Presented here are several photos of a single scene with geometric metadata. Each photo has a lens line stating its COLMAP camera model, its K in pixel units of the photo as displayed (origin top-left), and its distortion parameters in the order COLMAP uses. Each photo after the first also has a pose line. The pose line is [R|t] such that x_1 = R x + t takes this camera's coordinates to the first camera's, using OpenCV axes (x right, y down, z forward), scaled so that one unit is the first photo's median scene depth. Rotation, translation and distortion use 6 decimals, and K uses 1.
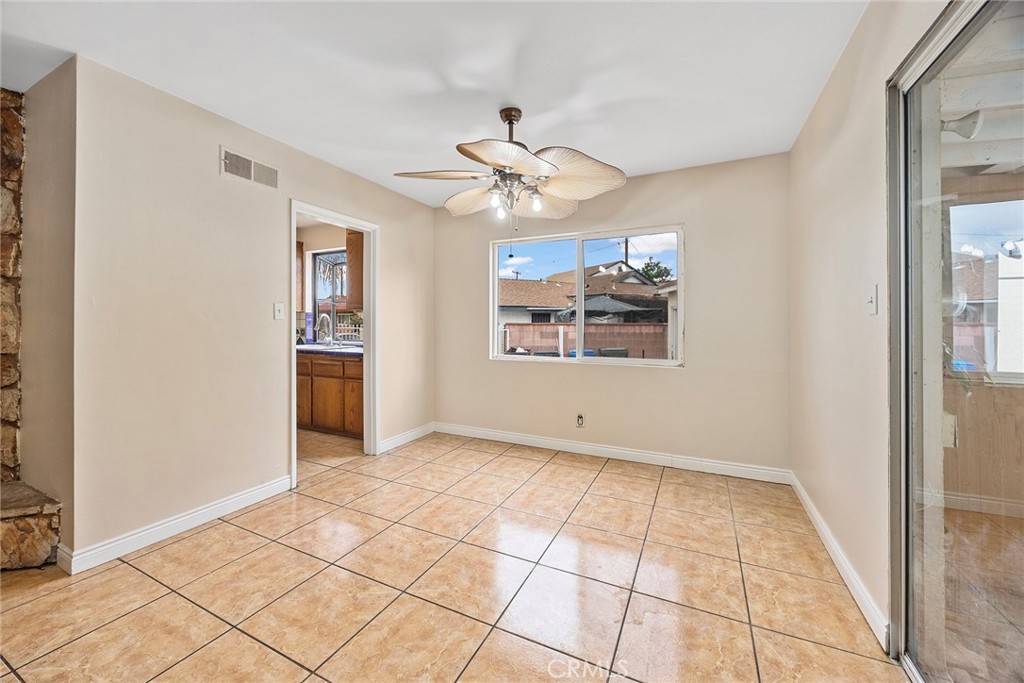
lens RADIAL K [[393.9, 0, 507.6], [0, 393.9, 325.1], [0, 0, 1]] dist [-0.002410, 0.000204]
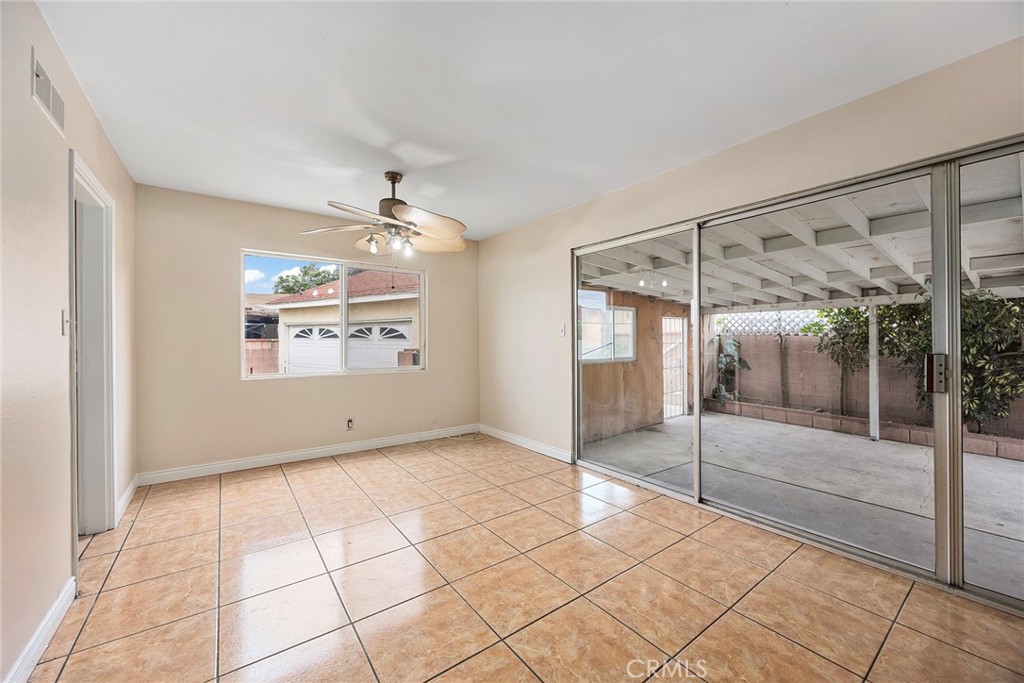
lens RADIAL K [[393.9, 0, 511.3], [0, 393.9, 339.8], [0, 0, 1]] dist [-0.002410, 0.000204]
pose [[0.461047, -0.000937, 0.887375, -0.684734], [0.003626, 0.999993, -0.000828, -0.001928], [-0.887368, 0.003600, 0.461047, 0.055118]]
